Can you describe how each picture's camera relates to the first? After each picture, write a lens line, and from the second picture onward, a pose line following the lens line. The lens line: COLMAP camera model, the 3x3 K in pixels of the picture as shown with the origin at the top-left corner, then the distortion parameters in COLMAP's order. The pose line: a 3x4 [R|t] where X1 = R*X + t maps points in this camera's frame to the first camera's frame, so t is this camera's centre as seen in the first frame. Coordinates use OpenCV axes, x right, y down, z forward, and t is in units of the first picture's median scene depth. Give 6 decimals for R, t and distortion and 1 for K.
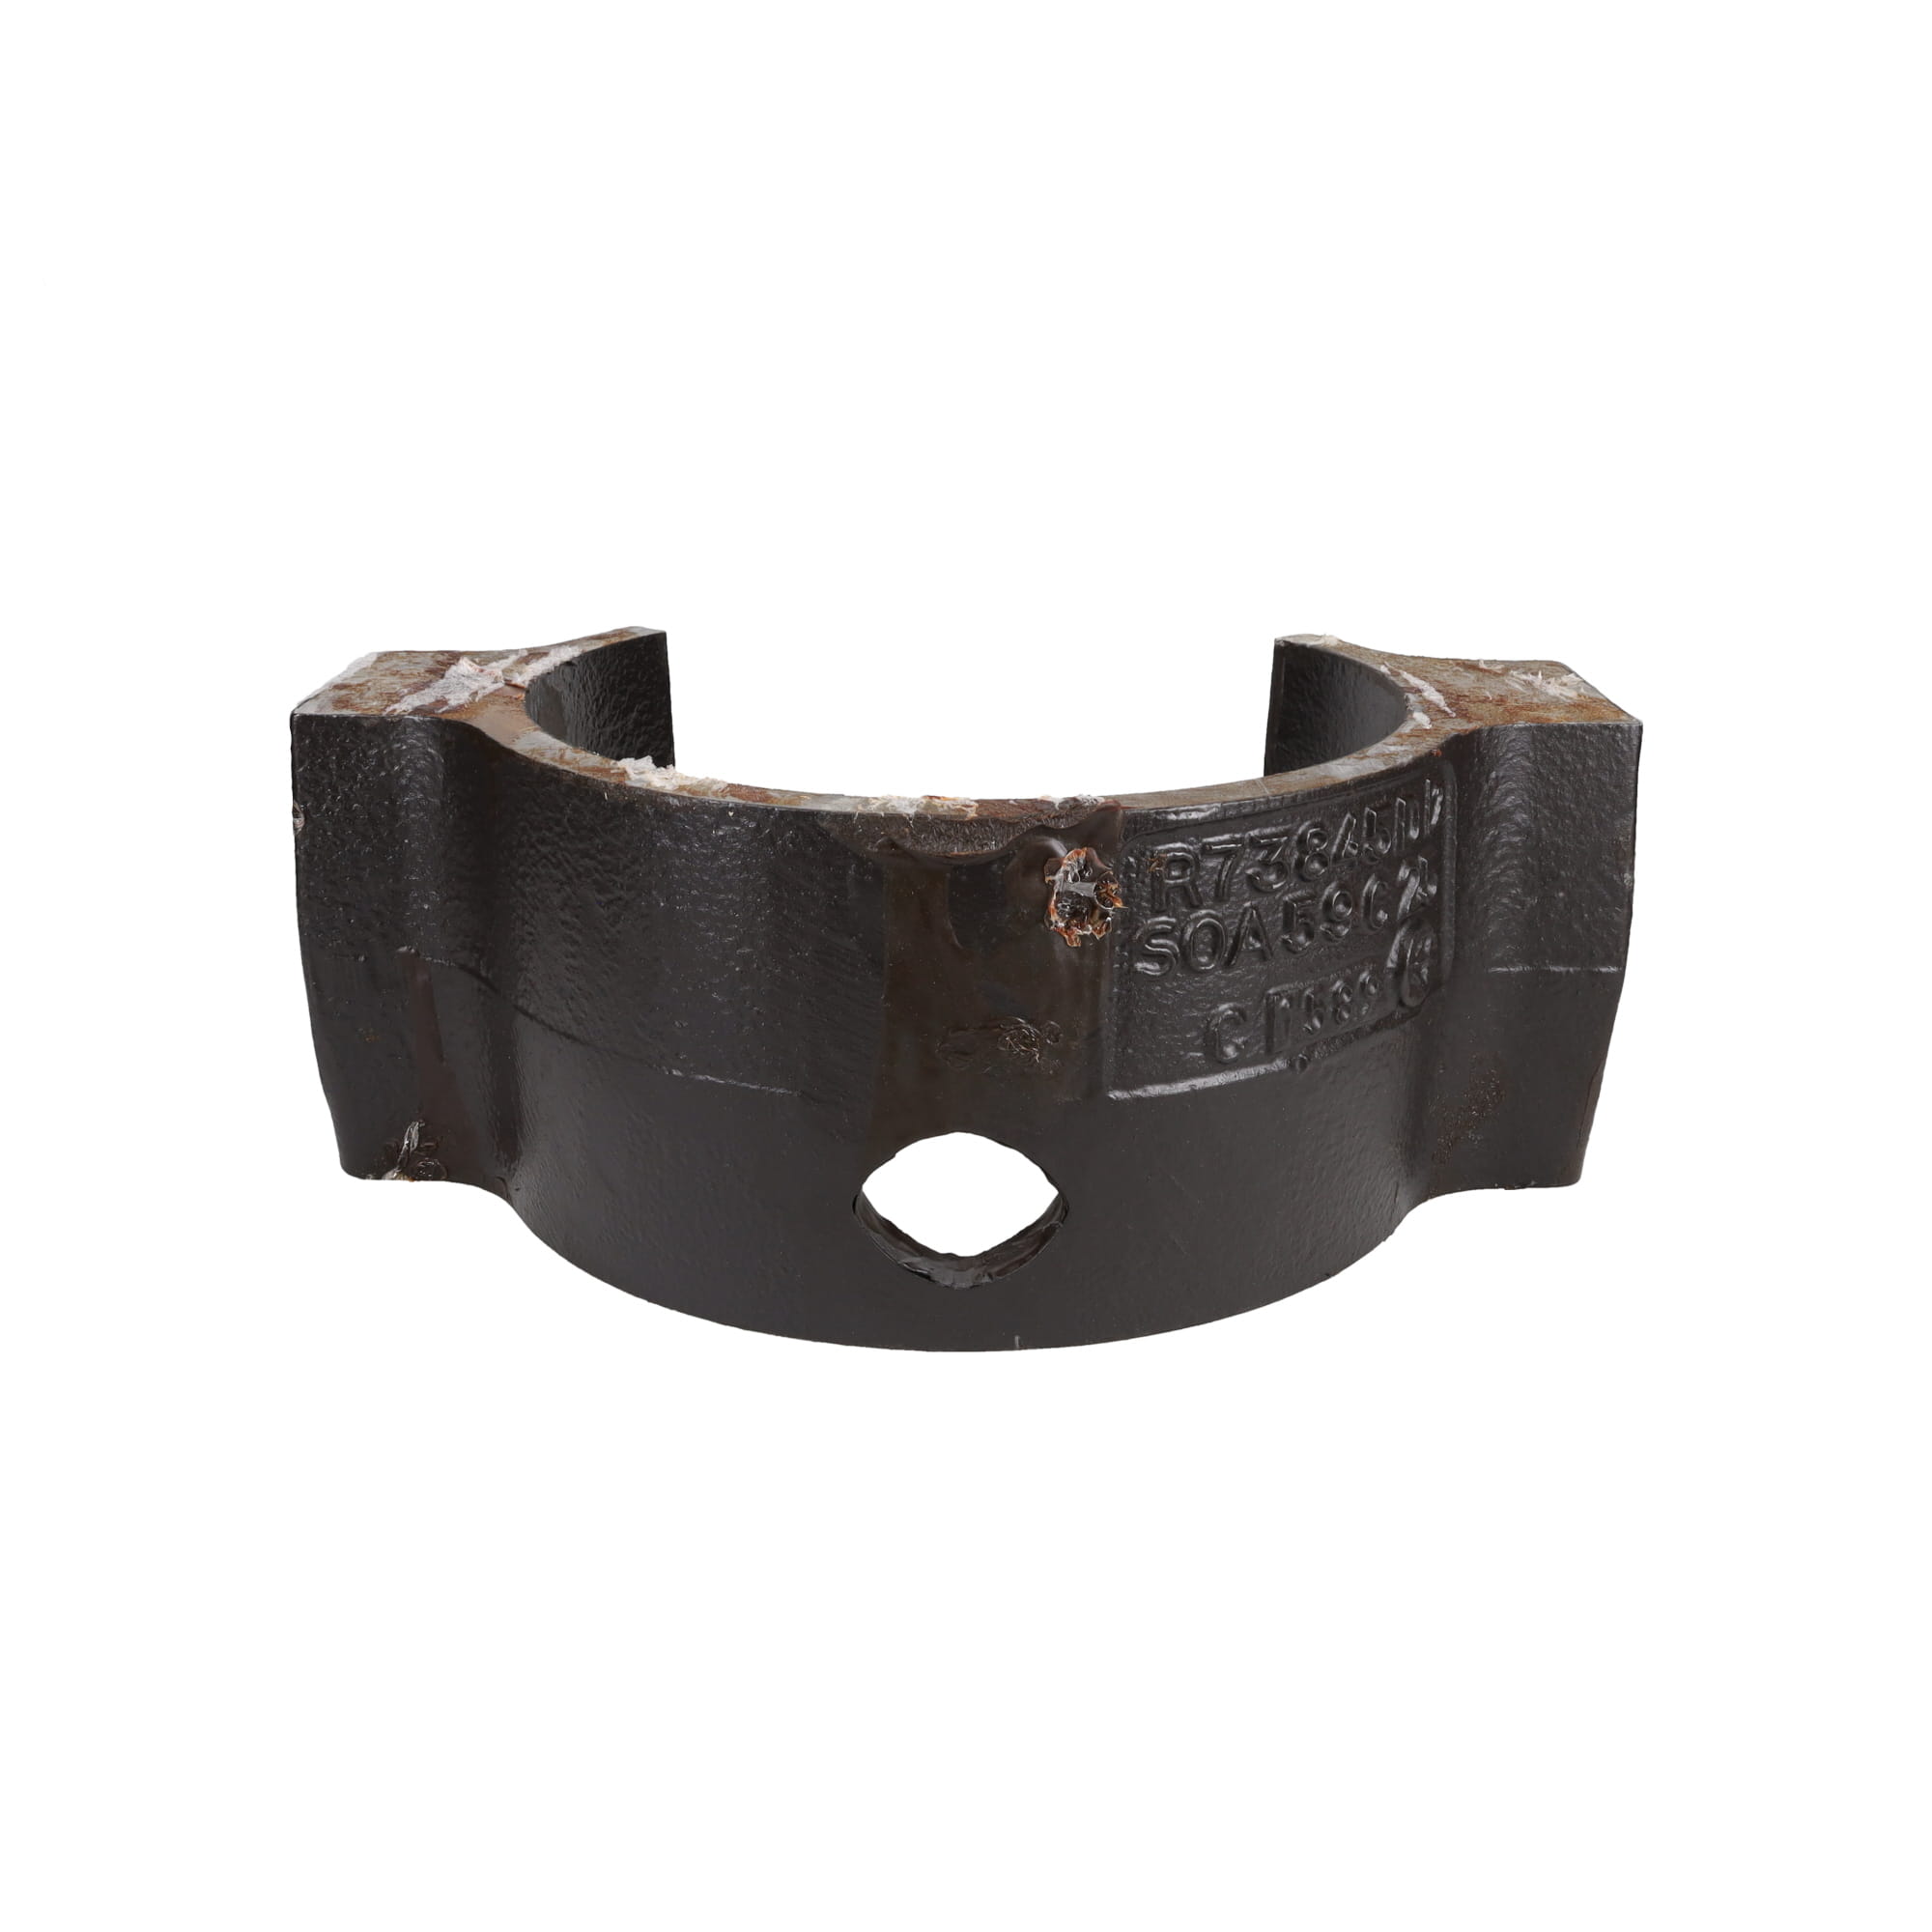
lens RADIAL K [[2089.8, 0, 973.7], [0, 2089.8, 964.9], [0, 0, 1]] dist [0.038086, -0.013156]
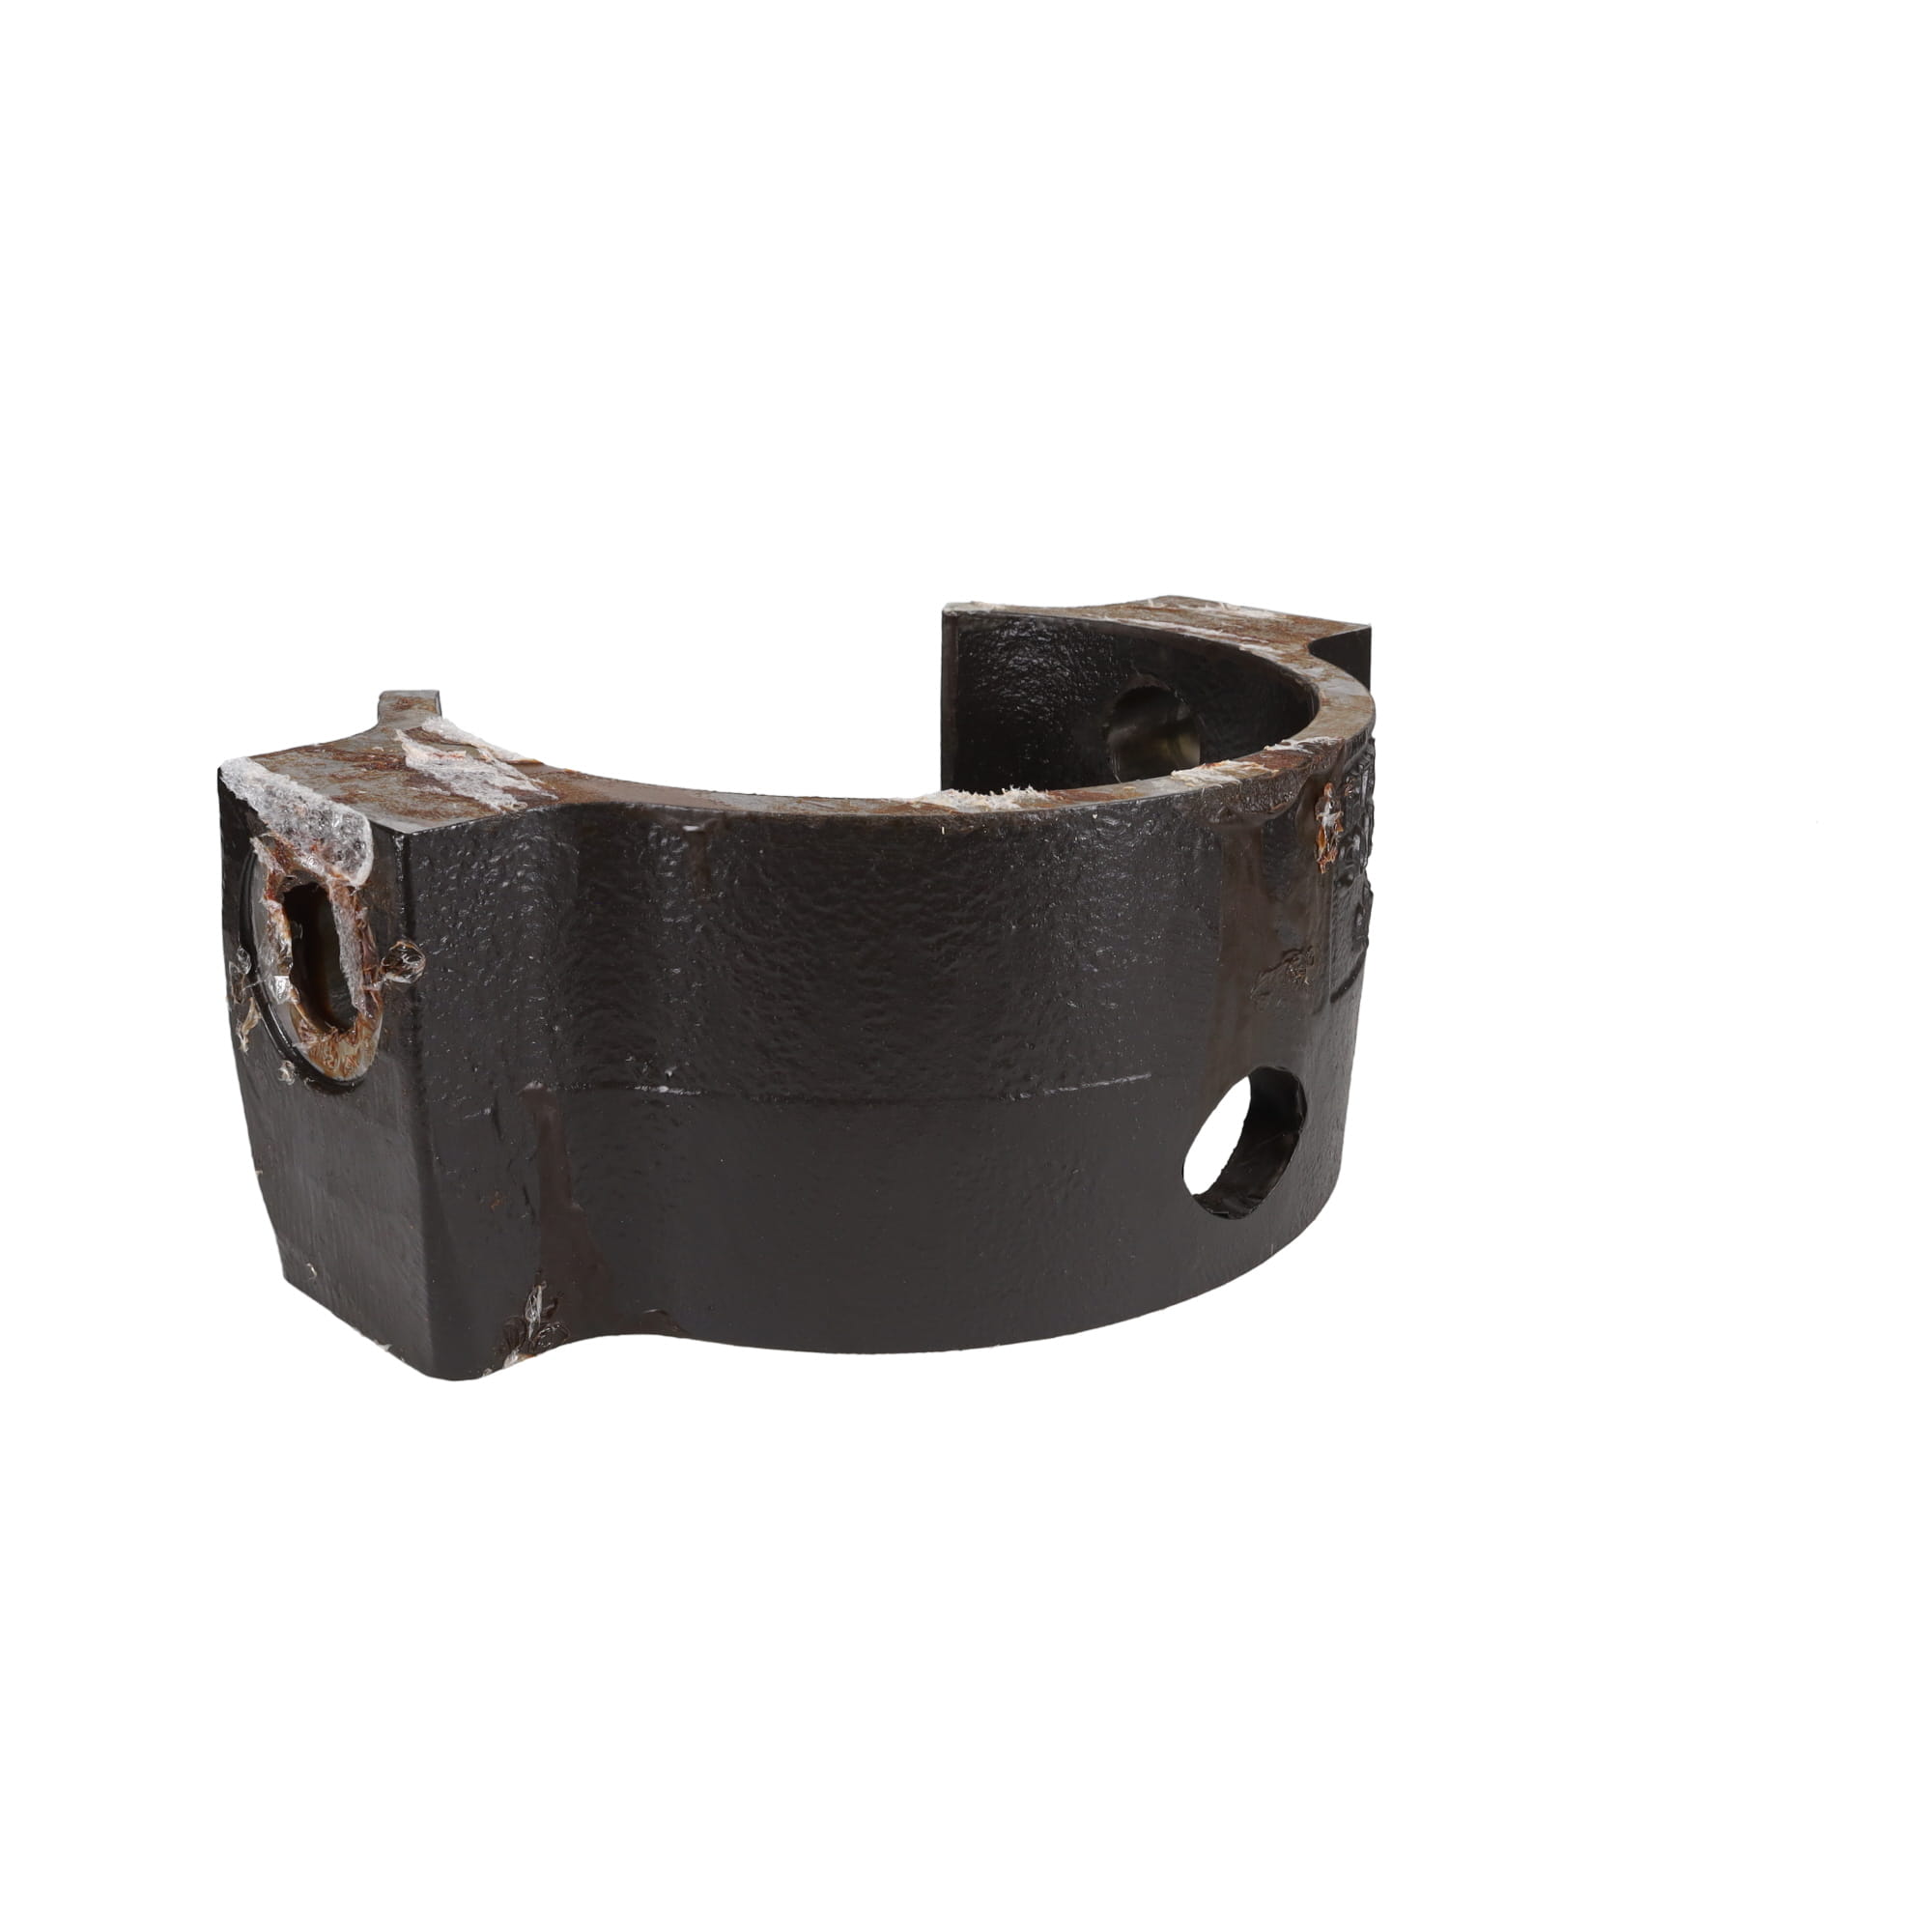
lens RADIAL K [[2089.8, 0, 973.7], [0, 2089.8, 964.9], [0, 0, 1]] dist [0.038086, -0.013156]
pose [[0.702498, -0.240163, 0.669939, -0.802759], [0.235003, 0.966820, 0.100166, -0.111539], [-0.671766, 0.087072, 0.735628, 0.292963]]
